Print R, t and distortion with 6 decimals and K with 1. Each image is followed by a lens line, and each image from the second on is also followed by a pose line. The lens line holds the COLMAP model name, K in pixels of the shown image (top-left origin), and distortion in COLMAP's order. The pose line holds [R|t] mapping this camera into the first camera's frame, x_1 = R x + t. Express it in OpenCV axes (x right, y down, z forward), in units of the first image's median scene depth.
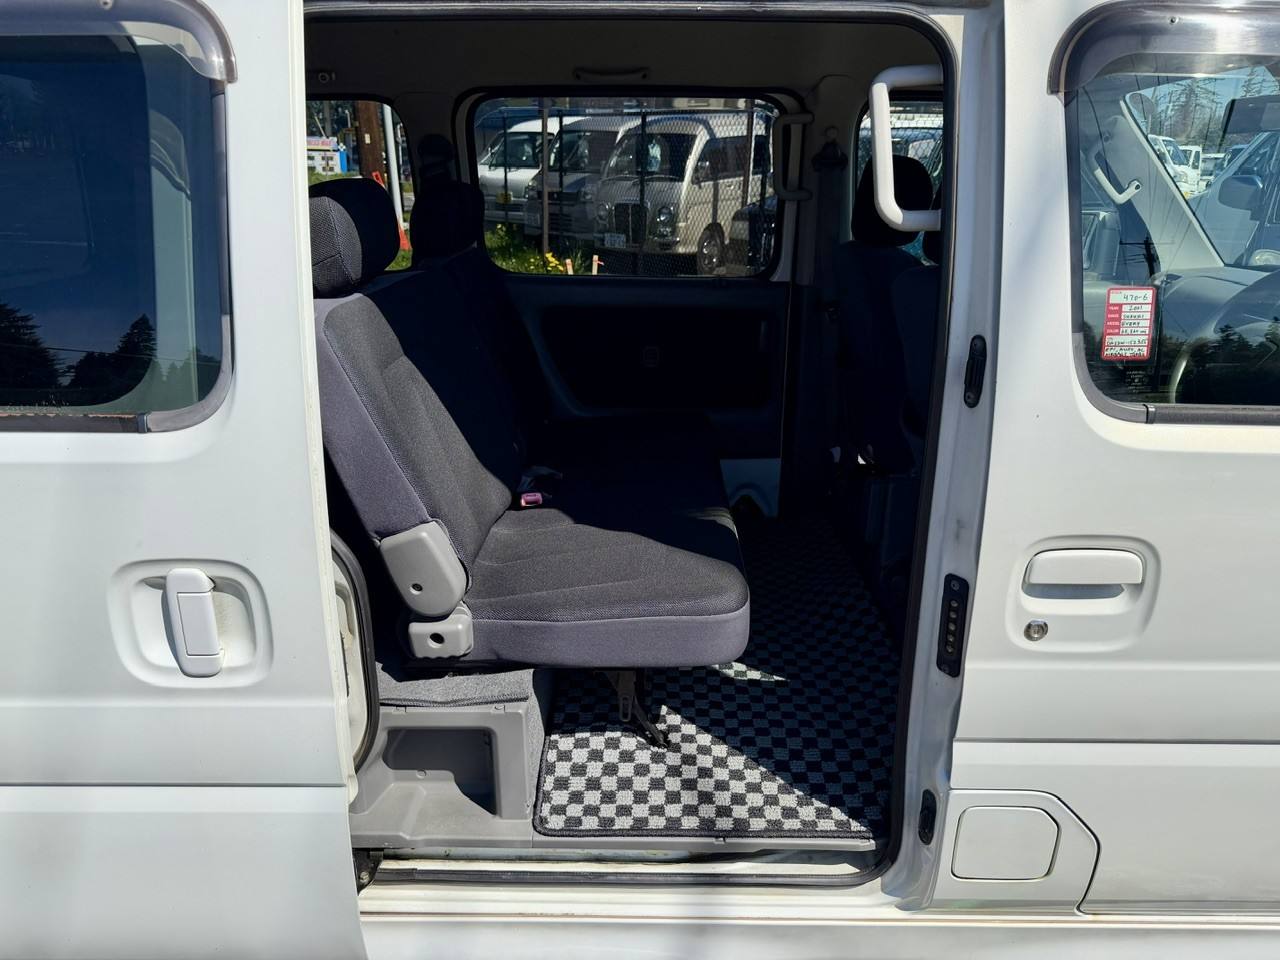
lens RADIAL K [[906.3, 0, 633.9], [0, 906.3, 490.8], [0, 0, 1]] dist [0.023783, -0.027224]
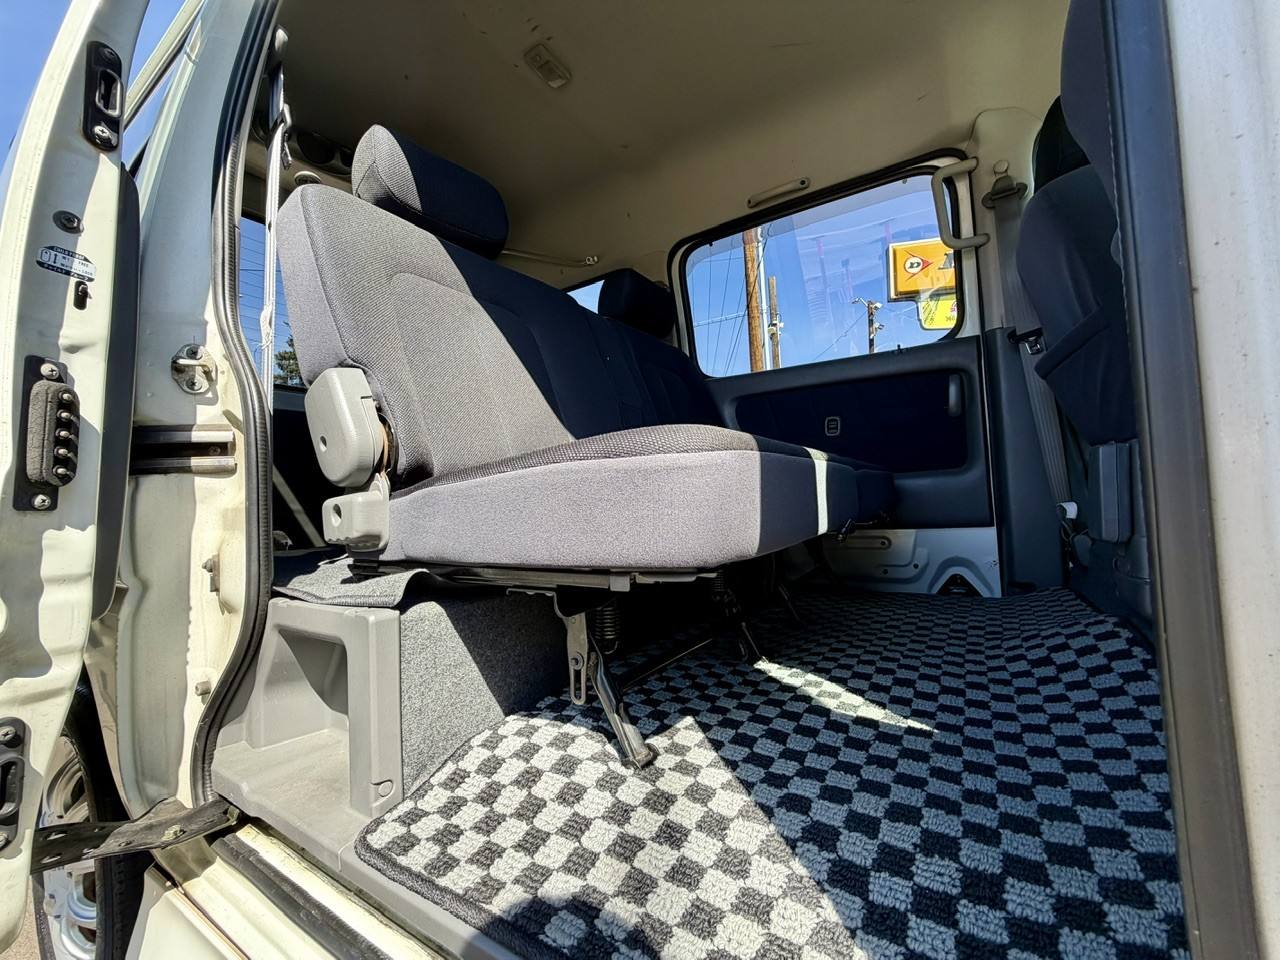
lens RADIAL K [[511.5, 0, 641.4], [0, 511.5, 475.6], [0, 0, 1]] dist [-0.001693, 0.000120]
pose [[0.847096, -0.066243, -0.527296, 0.143357], [-0.149423, 0.922487, -0.355936, 0.151483], [0.510002, 0.380302, 0.771536, 0.460027]]
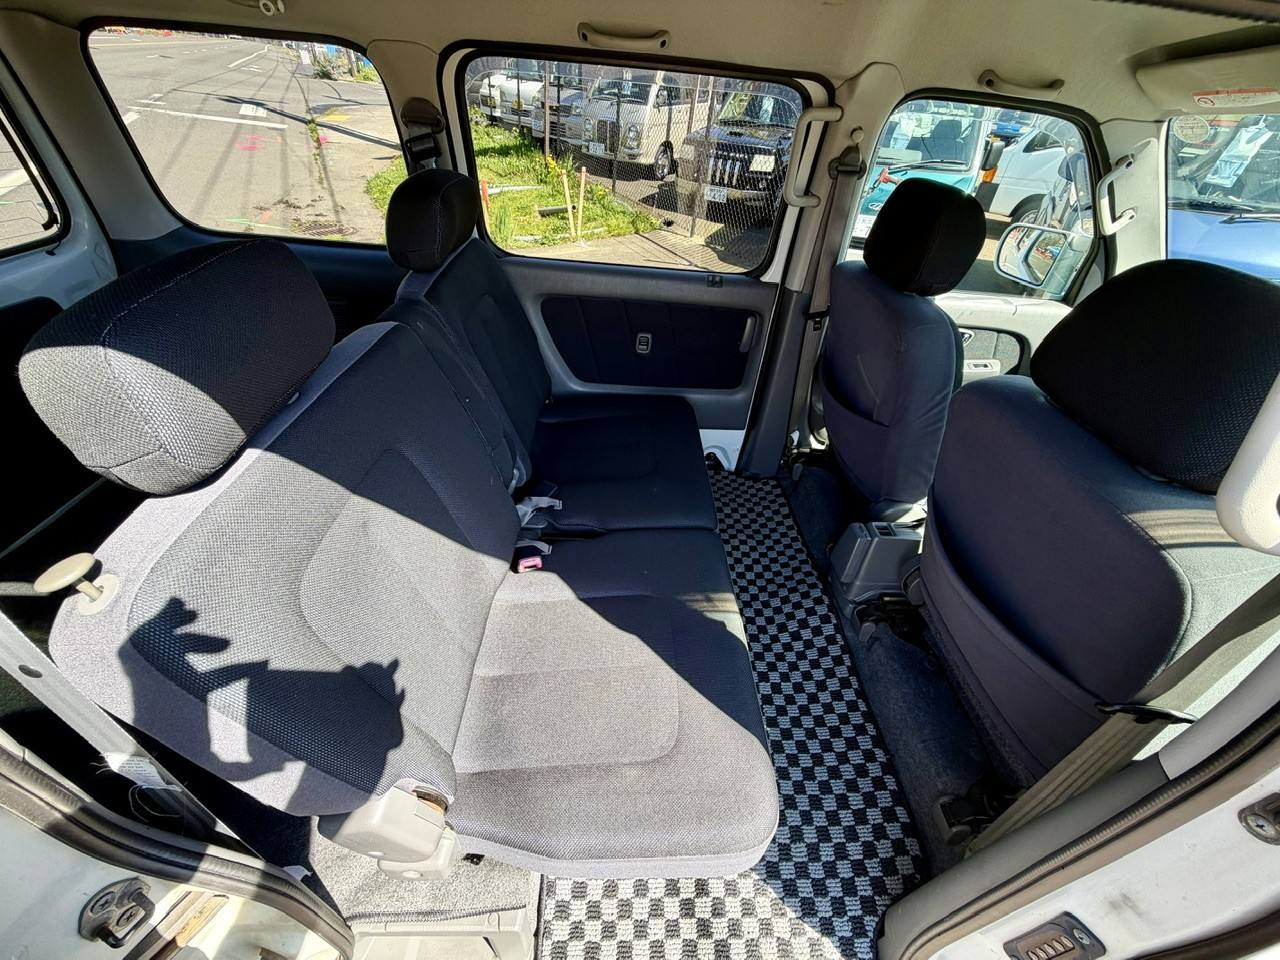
lens RADIAL K [[517.2, 0, 636.0], [0, 517.2, 480.6], [0, 0, 1]] dist [-0.017008, 0.000245]
pose [[0.996519, 0.029365, 0.078022, -0.034804], [-0.052435, 0.948383, 0.312763, -0.192161], [-0.064811, -0.315765, 0.946621, 0.372990]]
